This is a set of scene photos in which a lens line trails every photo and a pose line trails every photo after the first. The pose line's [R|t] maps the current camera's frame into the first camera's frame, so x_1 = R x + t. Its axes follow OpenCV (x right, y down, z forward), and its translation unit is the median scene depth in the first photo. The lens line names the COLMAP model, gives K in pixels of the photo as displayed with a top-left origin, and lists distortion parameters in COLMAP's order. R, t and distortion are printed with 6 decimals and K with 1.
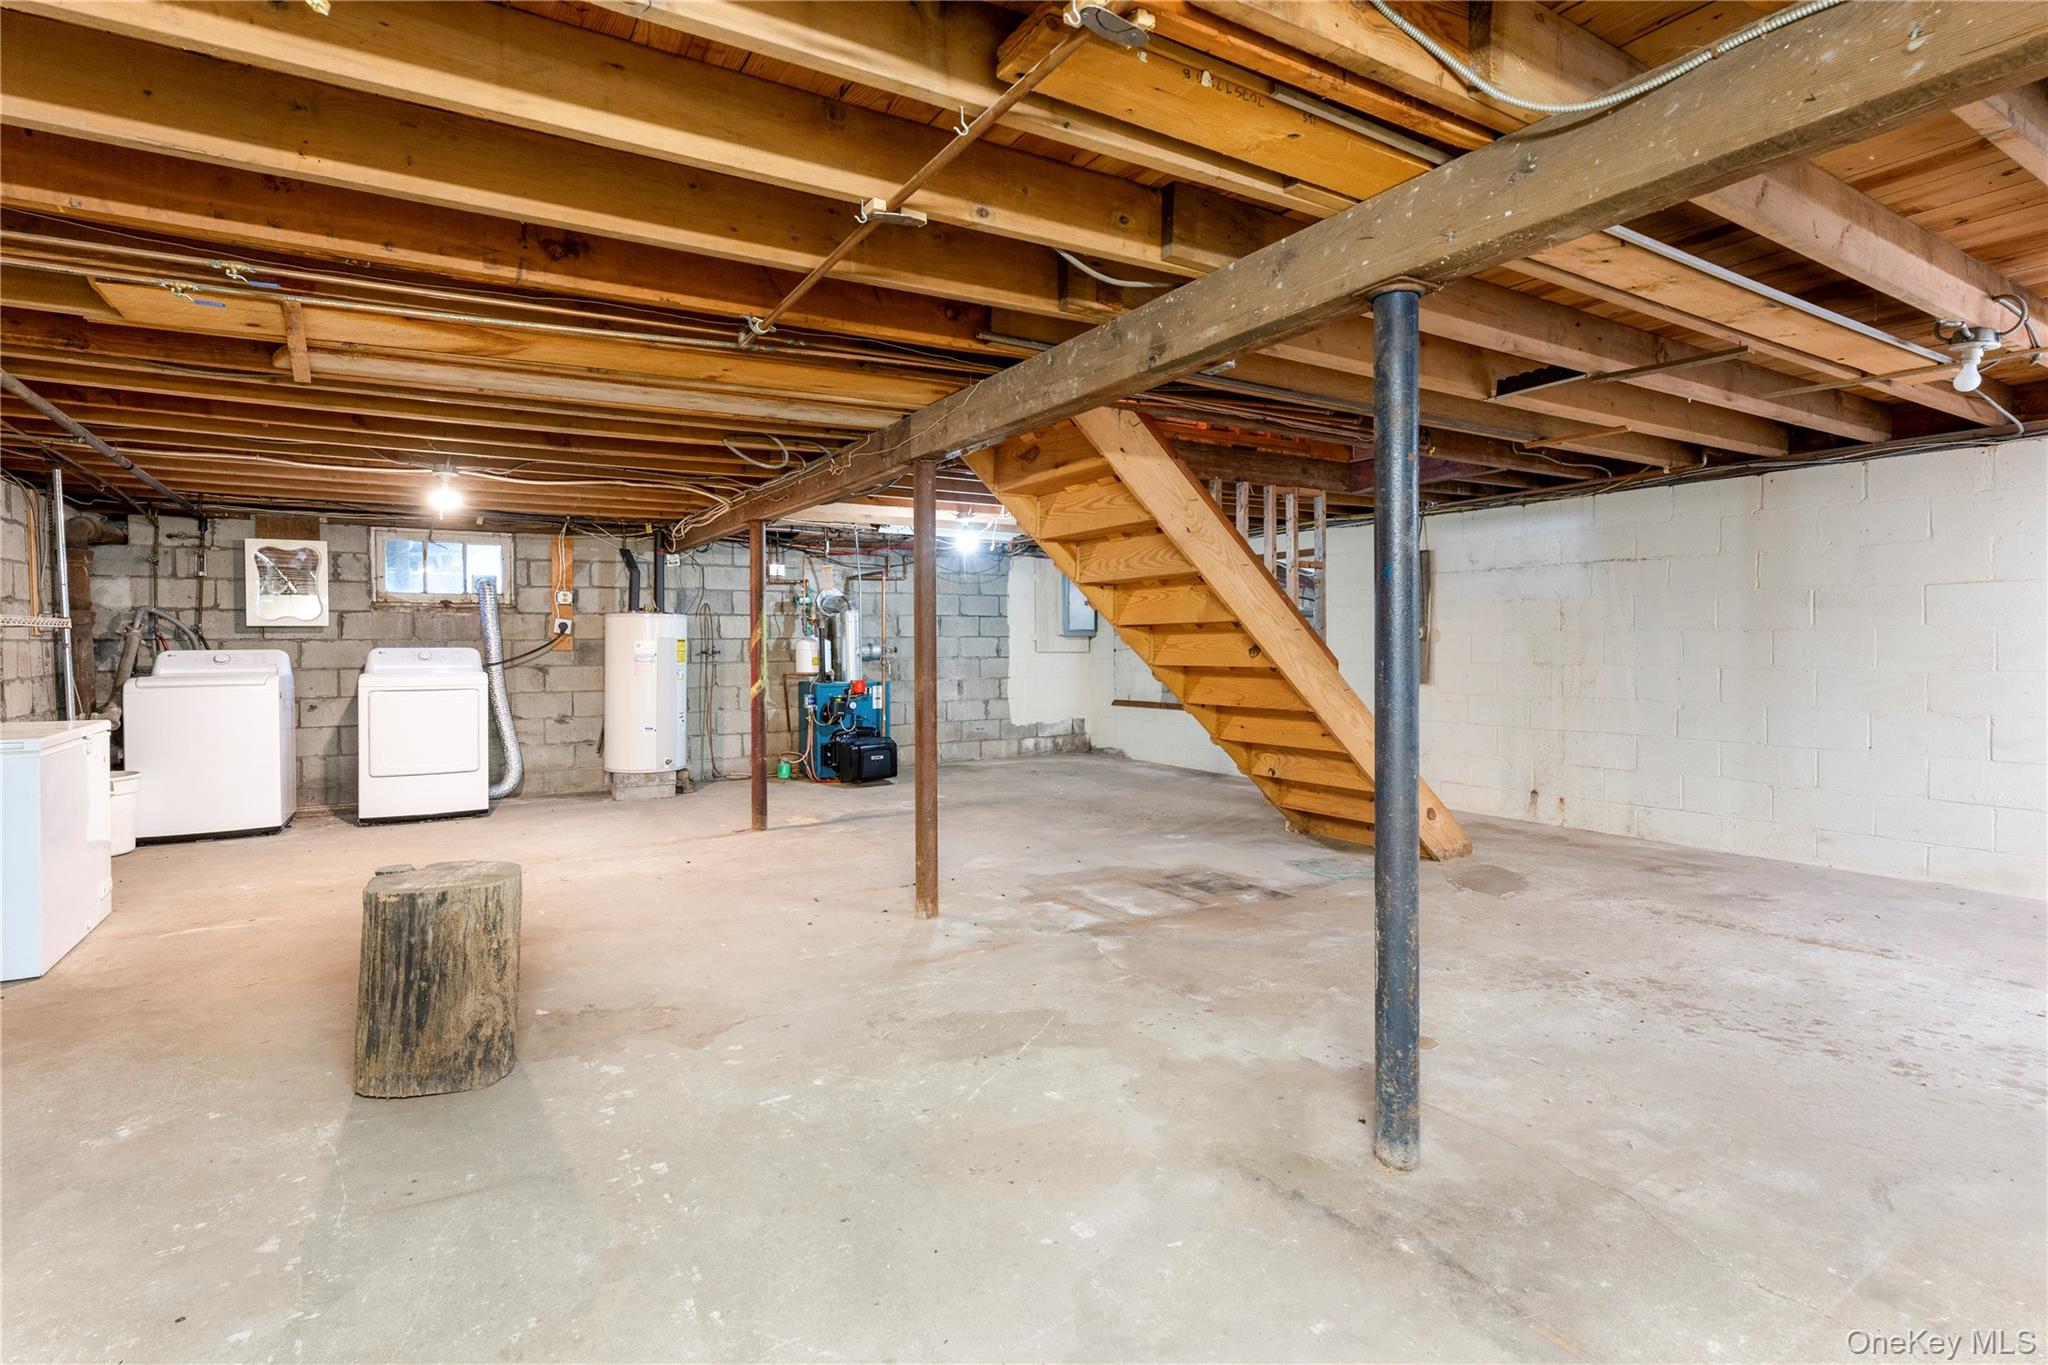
lens RADIAL K [[939.8, 0, 1026.8], [0, 939.8, 662.4], [0, 0, 1]] dist [-0.003037, -0.000088]
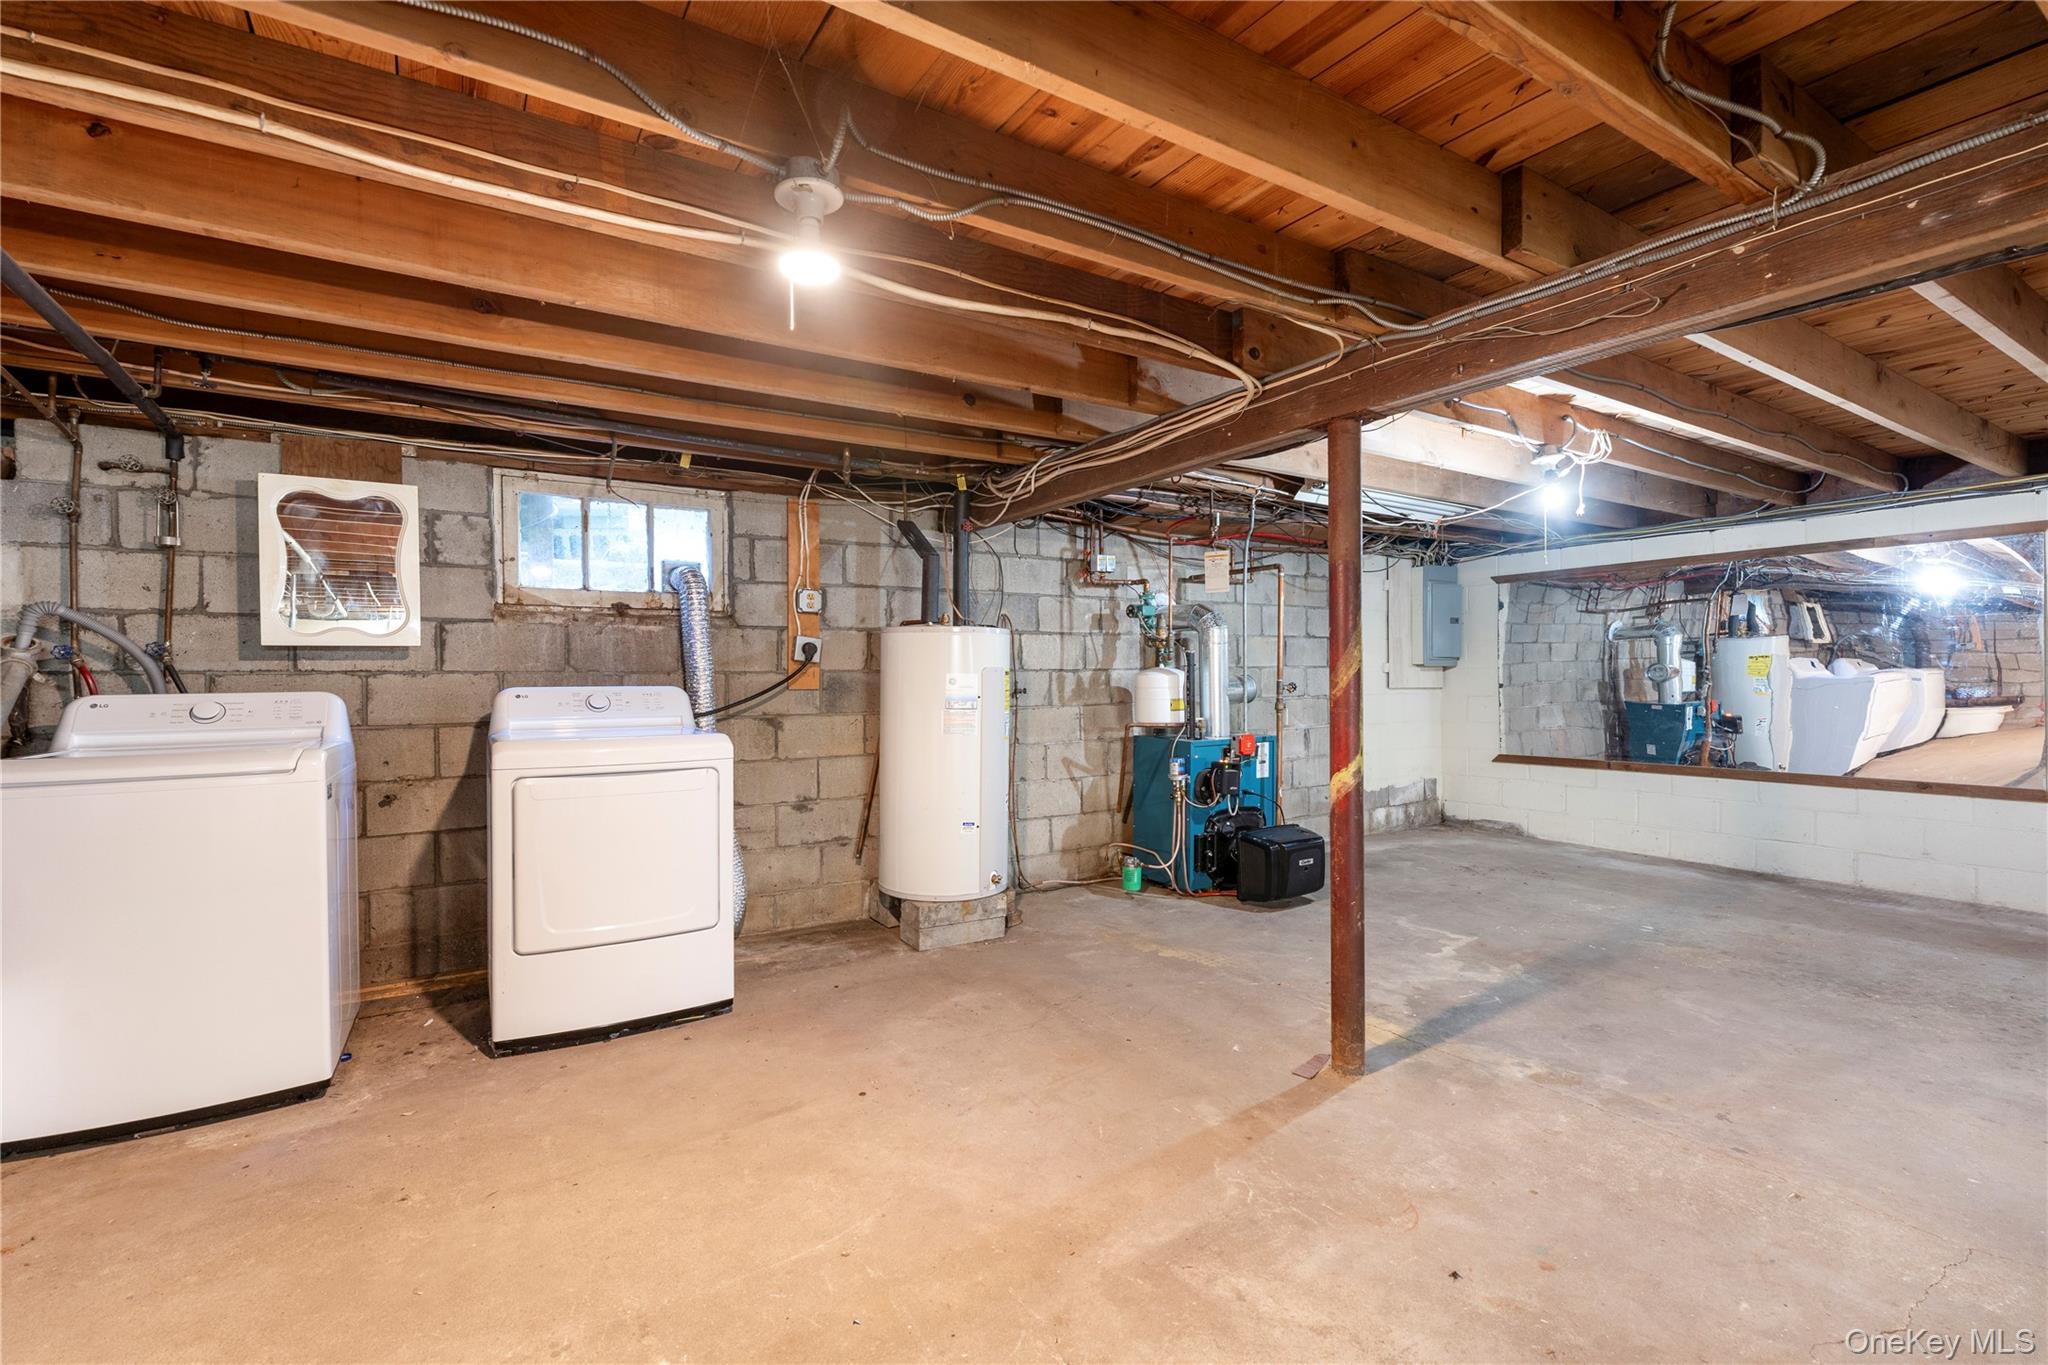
lens RADIAL K [[855.5, 0, 1020.6], [0, 855.5, 688.6], [0, 0, 1]] dist [-0.000861, -0.000118]
pose [[0.999856, 0.000042, 0.016965, -0.391788], [-0.000021, 0.999999, -0.001201, -0.013671], [-0.016965, 0.001200, 0.999855, 0.484313]]
